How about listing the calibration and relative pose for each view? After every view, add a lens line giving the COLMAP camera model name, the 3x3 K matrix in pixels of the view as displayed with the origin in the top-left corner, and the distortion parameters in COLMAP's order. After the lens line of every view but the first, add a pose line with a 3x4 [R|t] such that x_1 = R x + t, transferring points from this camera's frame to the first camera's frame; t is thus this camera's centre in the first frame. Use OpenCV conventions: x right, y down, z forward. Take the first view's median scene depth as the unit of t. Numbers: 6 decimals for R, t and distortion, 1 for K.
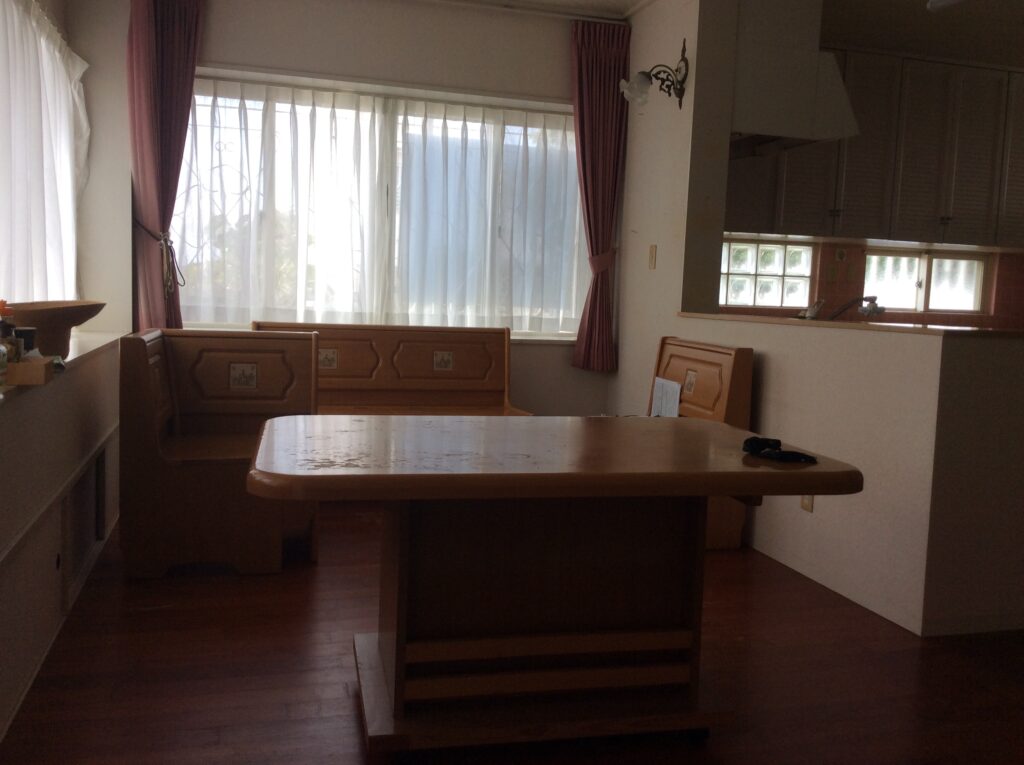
lens RADIAL K [[934.2, 0, 512.0], [0, 934.2, 382.5], [0, 0, 1]] dist [0.133738, -0.253724]
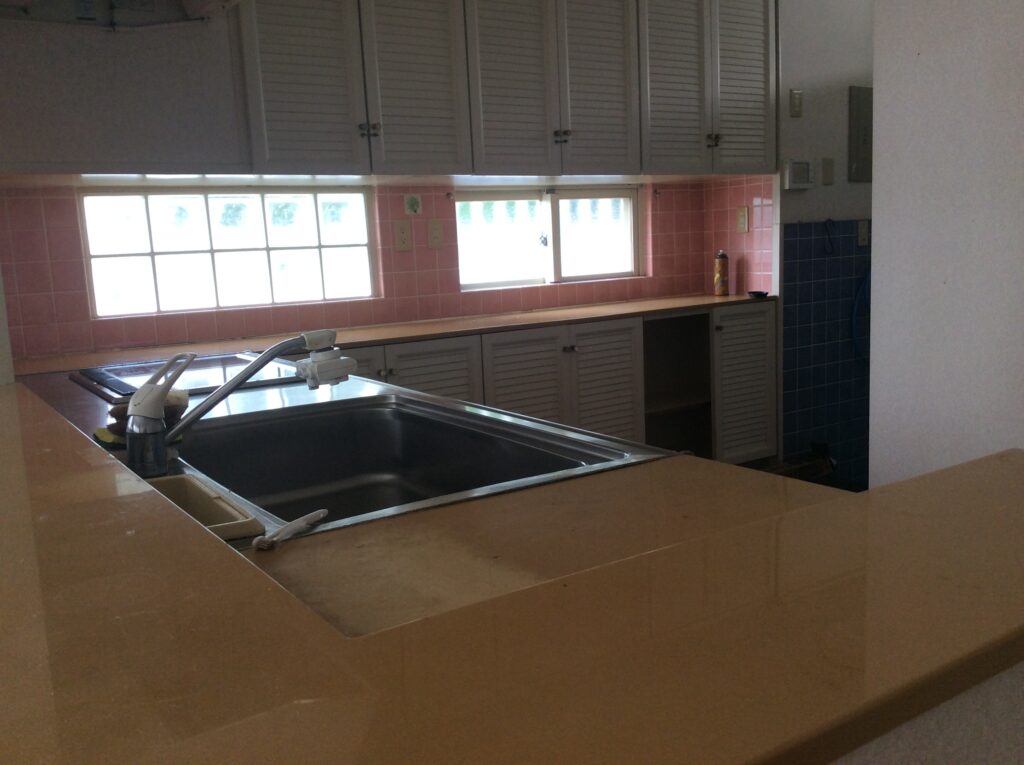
lens RADIAL K [[934.2, 0, 512.0], [0, 934.2, 382.5], [0, 0, 1]] dist [0.133738, -0.253724]
pose [[0.950142, -0.126257, 0.285114, 0.222615], [0.110583, 0.991364, 0.070488, -0.057553], [-0.291552, -0.035445, 0.955898, 0.407274]]
